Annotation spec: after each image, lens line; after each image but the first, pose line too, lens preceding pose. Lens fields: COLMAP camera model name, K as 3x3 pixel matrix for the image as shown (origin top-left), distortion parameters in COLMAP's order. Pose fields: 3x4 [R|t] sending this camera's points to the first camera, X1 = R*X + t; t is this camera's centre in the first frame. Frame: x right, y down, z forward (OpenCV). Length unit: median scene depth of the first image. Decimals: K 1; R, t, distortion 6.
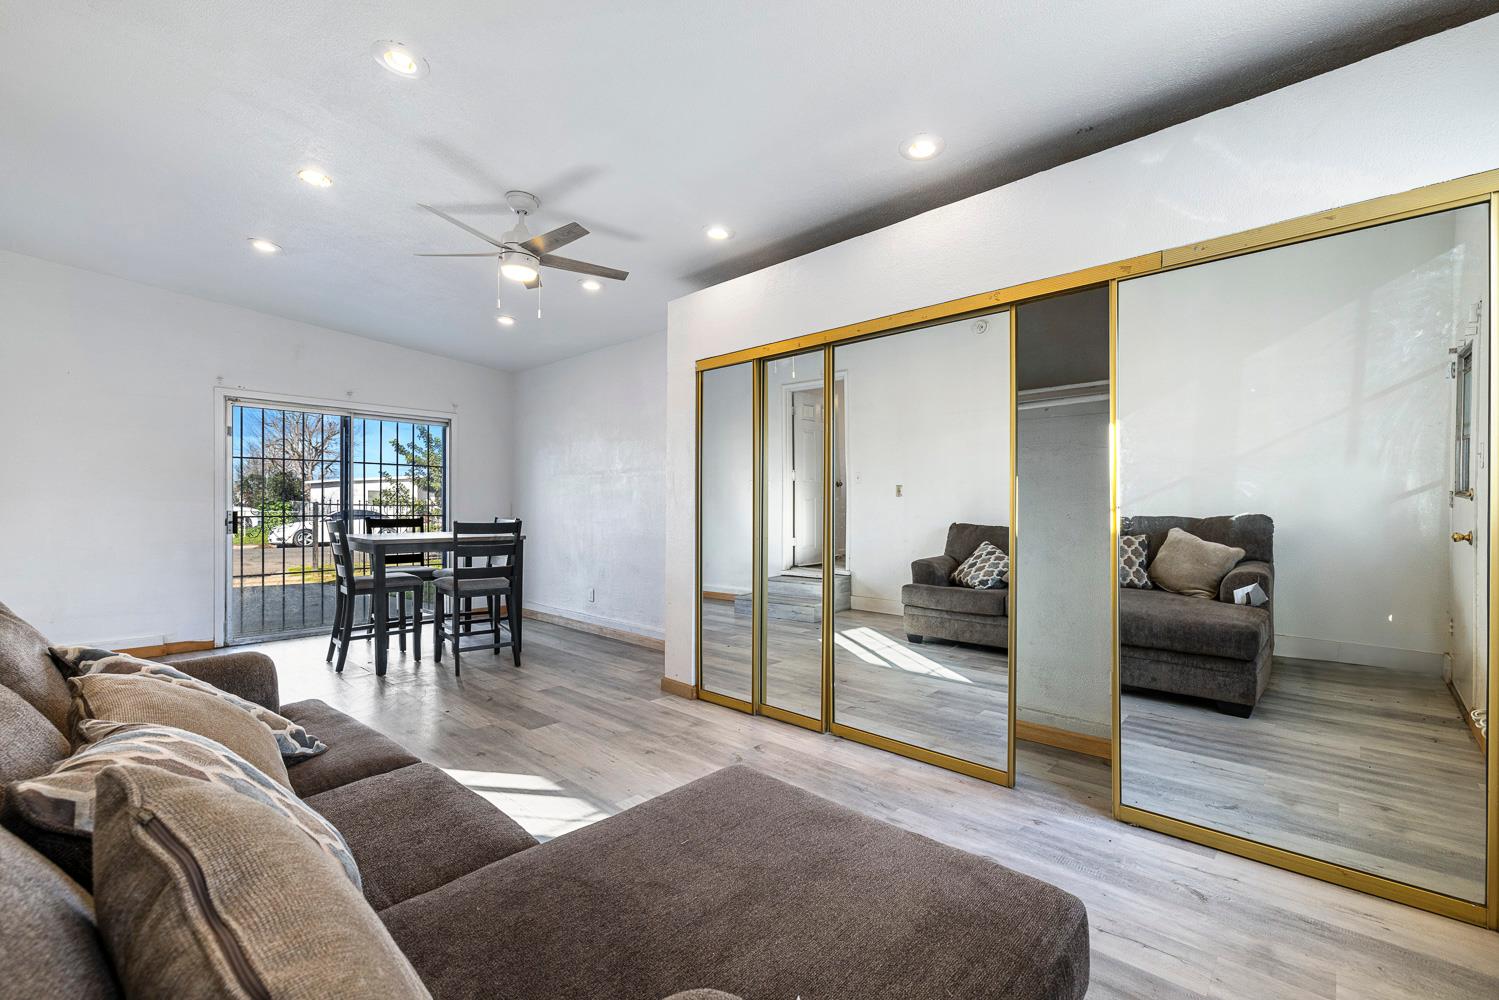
lens RADIAL K [[634.9, 0, 750.4], [0, 634.9, 511.4], [0, 0, 1]] dist [0.000929, 0.000134]
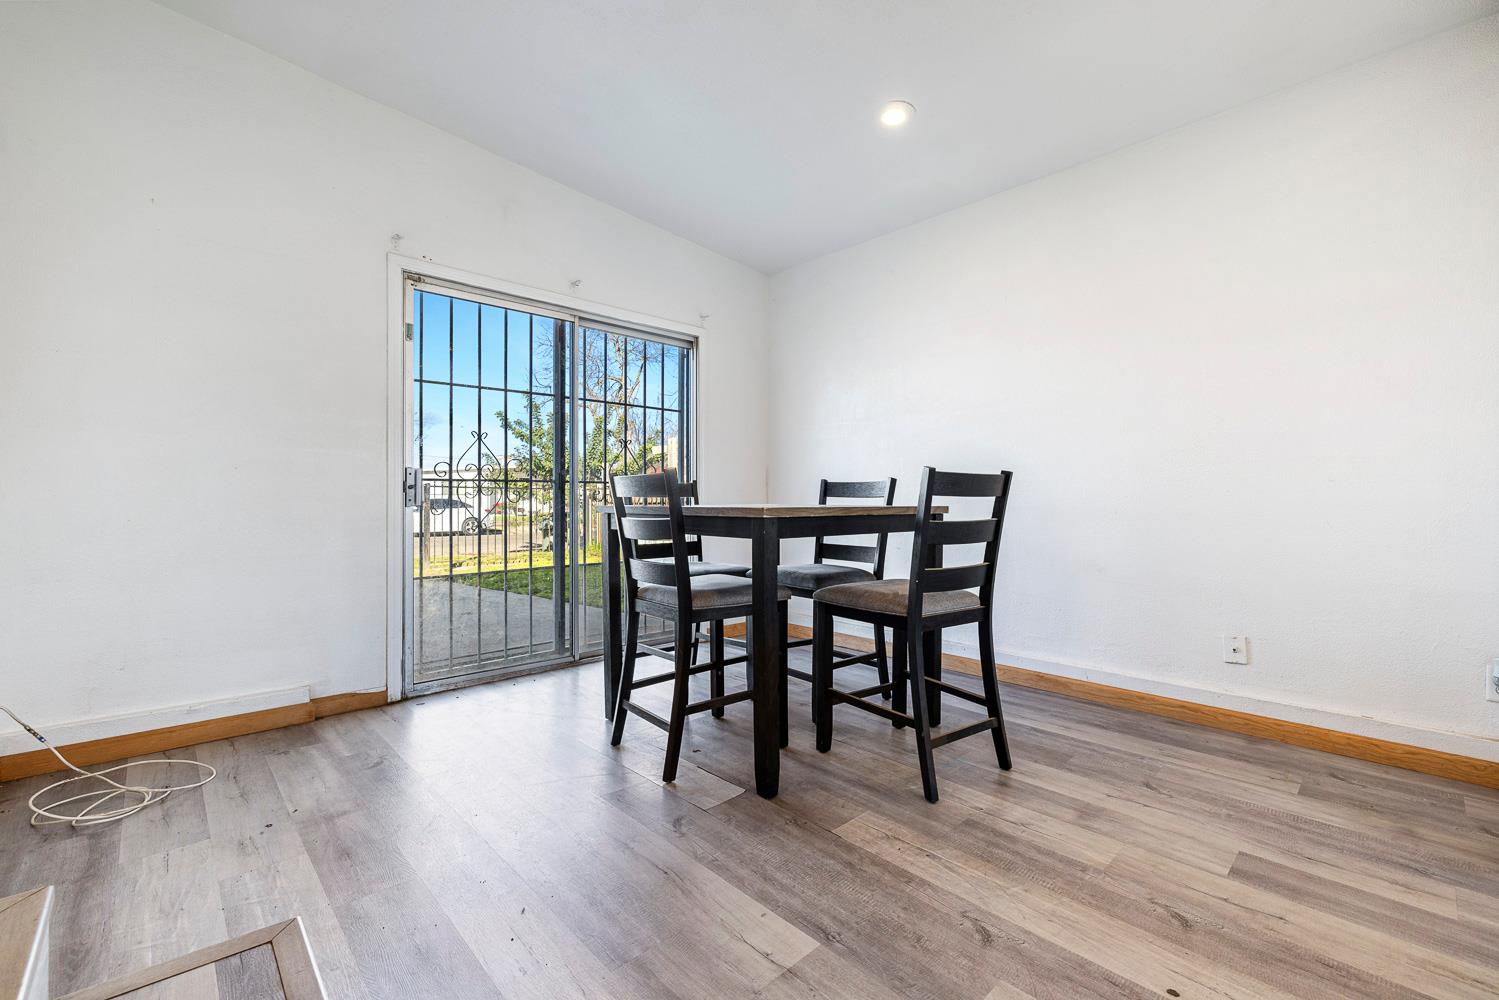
lens RADIAL K [[637.8, 0, 749.5], [0, 637.8, 500.0], [0, 0, 1]] dist [0.001781, 0.000372]
pose [[0.997075, -0.006374, -0.076163, -0.467214], [0.005869, 0.999959, -0.006850, 0.035359], [0.076203, 0.006383, 0.997072, 0.441319]]
